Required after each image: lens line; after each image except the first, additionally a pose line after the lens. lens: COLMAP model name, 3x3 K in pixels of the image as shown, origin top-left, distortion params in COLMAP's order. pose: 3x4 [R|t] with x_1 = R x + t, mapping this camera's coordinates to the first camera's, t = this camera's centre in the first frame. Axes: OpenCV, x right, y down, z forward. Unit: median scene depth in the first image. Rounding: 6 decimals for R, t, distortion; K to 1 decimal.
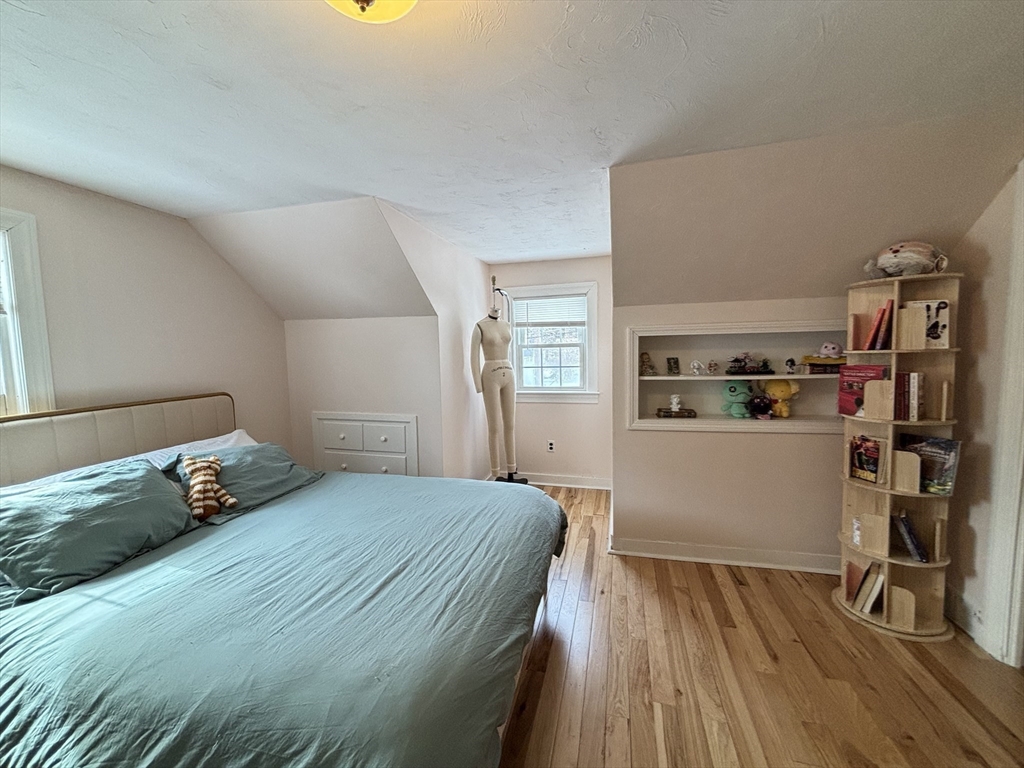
lens RADIAL K [[412.3, 0, 508.4], [0, 412.3, 383.5], [0, 0, 1]] dist [-0.000592, 0.002524]
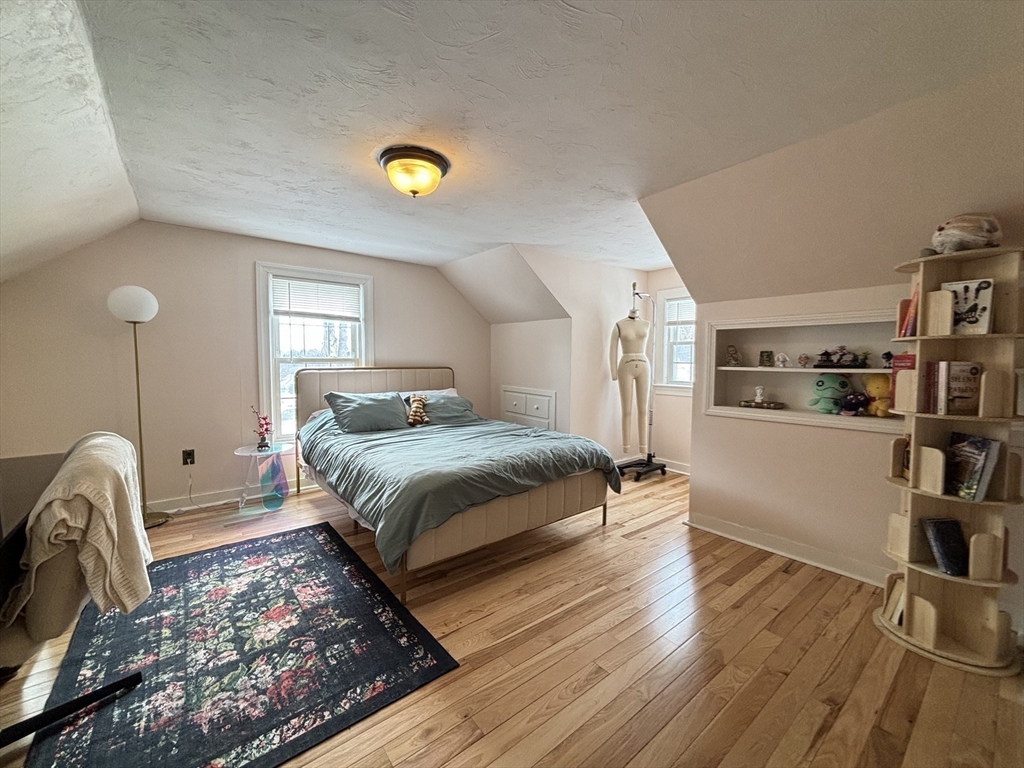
lens RADIAL K [[412.3, 0, 508.4], [0, 412.3, 383.5], [0, 0, 1]] dist [-0.000592, 0.002524]
pose [[0.799712, 0.062590, -0.597112, 0.656413], [-0.071190, 0.997420, 0.009207, 0.070712], [0.596148, 0.035146, 0.802105, -0.257150]]
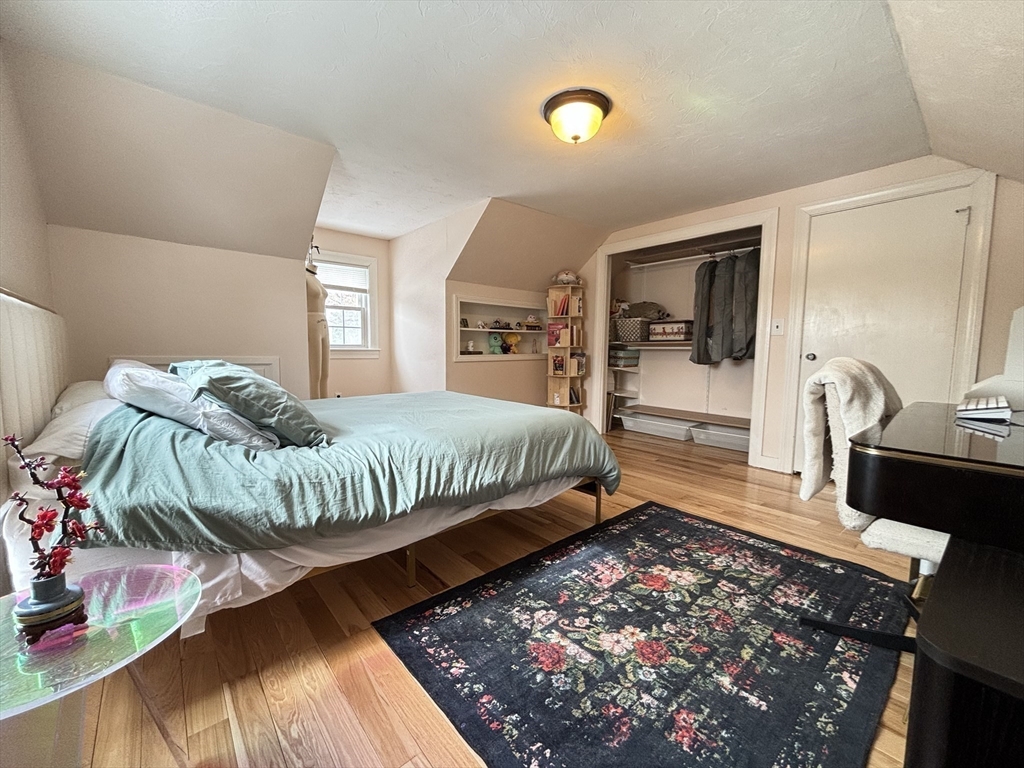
lens RADIAL K [[412.3, 0, 508.4], [0, 412.3, 383.5], [0, 0, 1]] dist [-0.000592, 0.002524]
pose [[0.569367, -0.044193, 0.820895, -1.065778], [0.041221, 0.998833, 0.025182, 0.202632], [-0.821050, 0.019500, 0.570524, -0.046227]]
